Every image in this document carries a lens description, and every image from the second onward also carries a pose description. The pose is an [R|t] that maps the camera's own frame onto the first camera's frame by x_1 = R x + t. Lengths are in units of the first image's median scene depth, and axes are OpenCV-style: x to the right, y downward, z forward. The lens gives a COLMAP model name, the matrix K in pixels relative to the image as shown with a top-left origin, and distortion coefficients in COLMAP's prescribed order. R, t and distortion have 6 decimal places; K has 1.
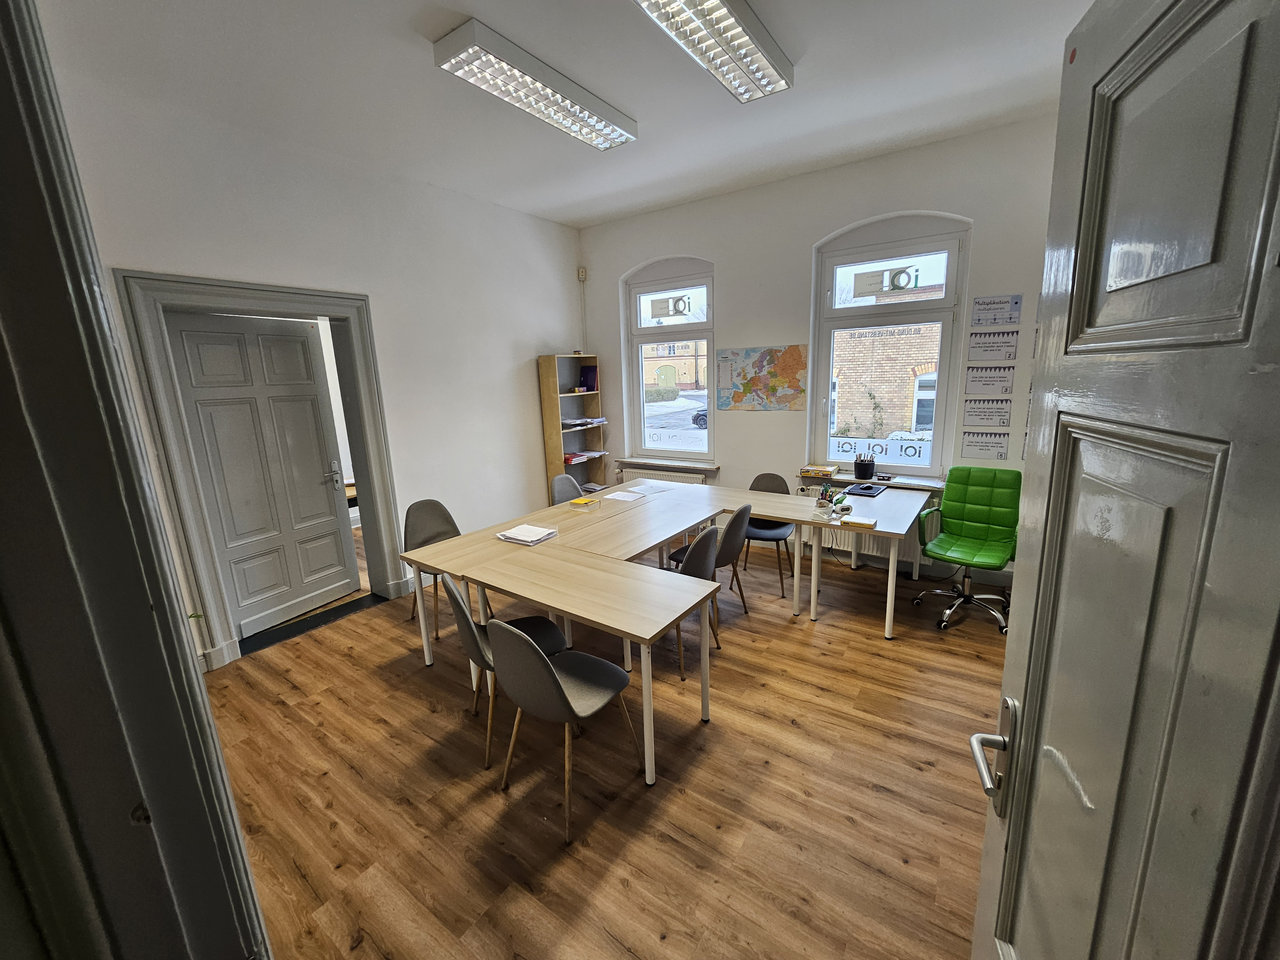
lens RADIAL K [[499.5, 0, 635.7], [0, 499.5, 480.0], [0, 0, 1]] dist [0.000351, 0.000816]
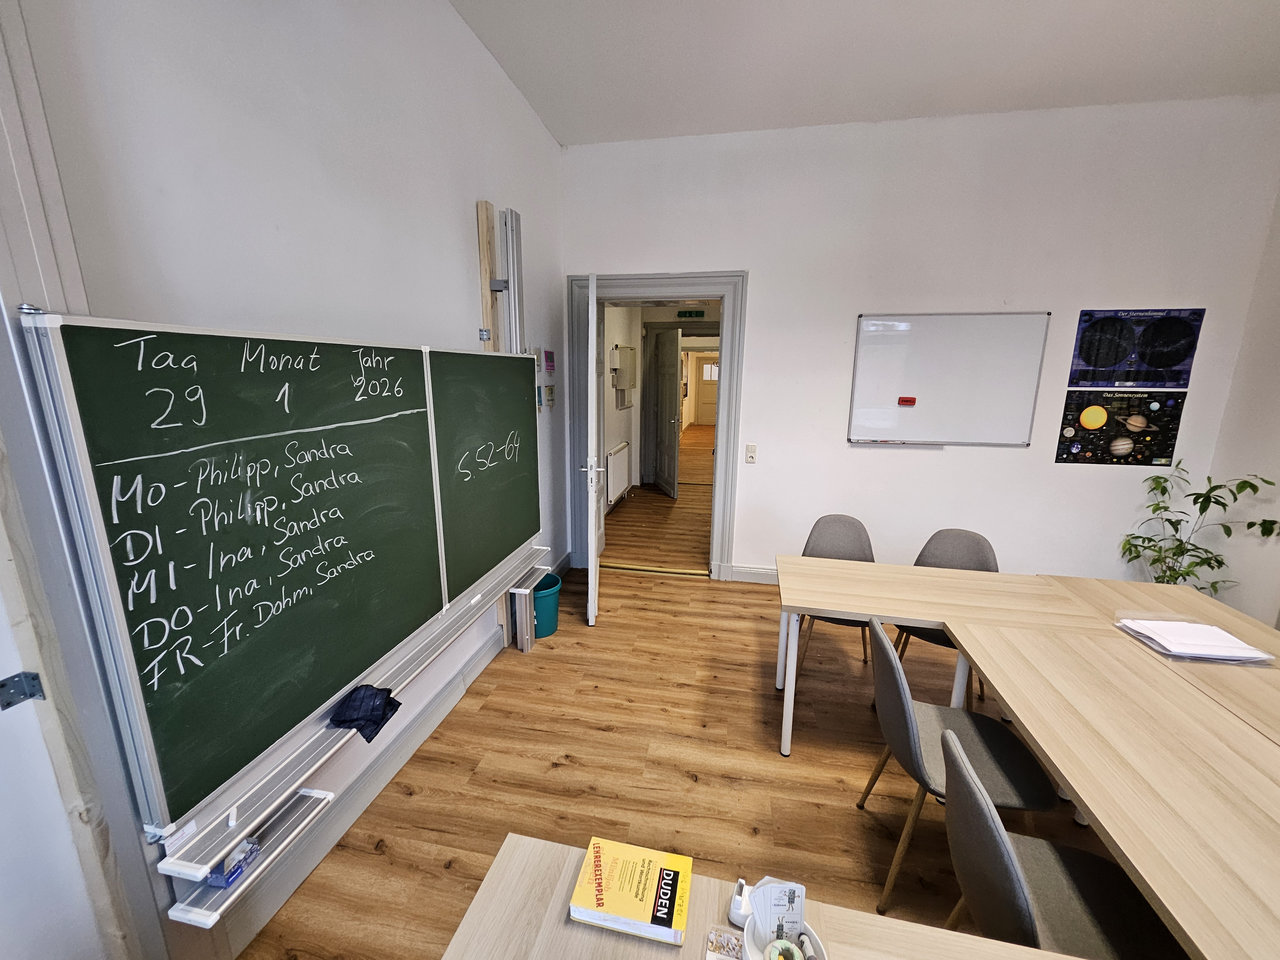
lens RADIAL K [[499.5, 0, 635.7], [0, 499.5, 480.0], [0, 0, 1]] dist [0.000351, 0.000816]
pose [[-0.913454, 0.114201, -0.390589, 0.682602], [-0.057564, 0.913903, 0.401831, -0.298645], [0.402850, 0.389538, -0.828234, 1.473876]]
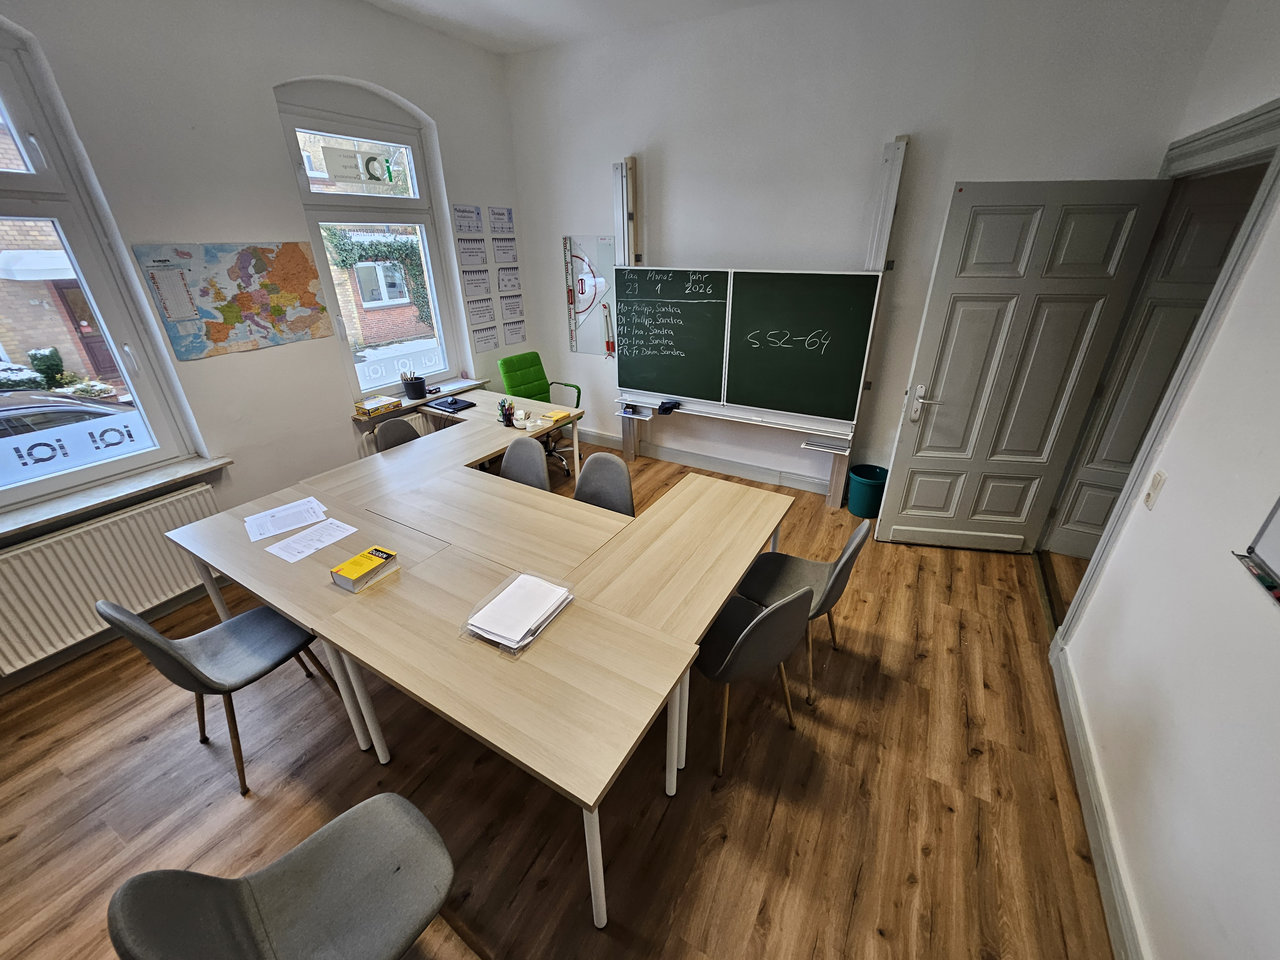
lens RADIAL K [[508.5, 0, 644.2], [0, 508.5, 478.9], [0, 0, 1]] dist [-0.001049, -0.000417]
pose [[-0.103864, -0.400853, 0.910236, -0.903324], [0.216305, 0.884176, 0.414059, -0.297622], [-0.970785, 0.239895, -0.005128, 1.088860]]
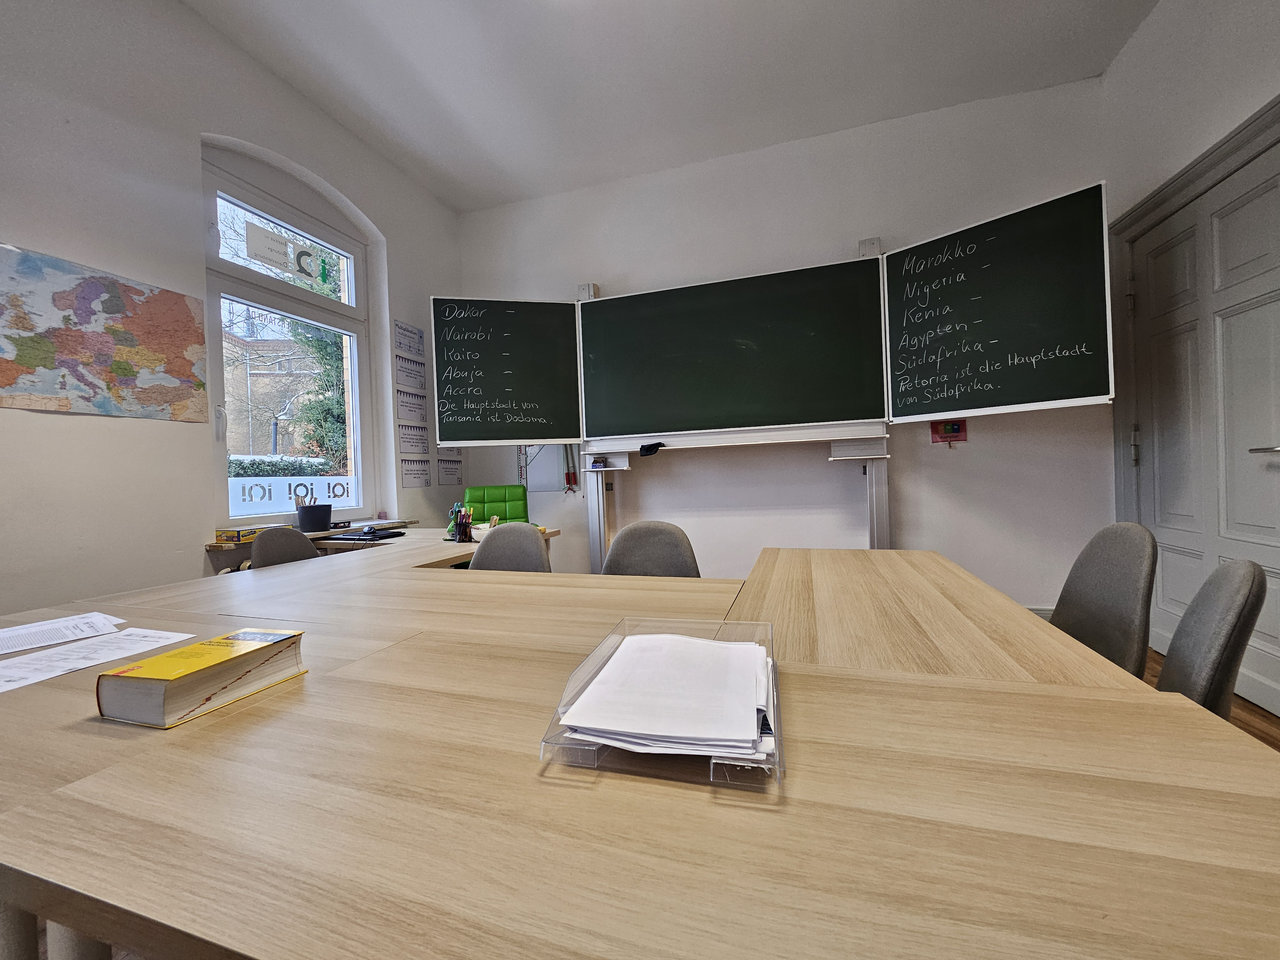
lens RADIAL K [[499.5, 0, 635.7], [0, 499.5, 480.0], [0, 0, 1]] dist [0.000351, 0.000816]
pose [[-0.309803, 0.036968, 0.950082, -0.540864], [0.244039, 0.968861, 0.041878, 0.013072], [-0.918949, 0.244831, -0.309177, 1.385934]]
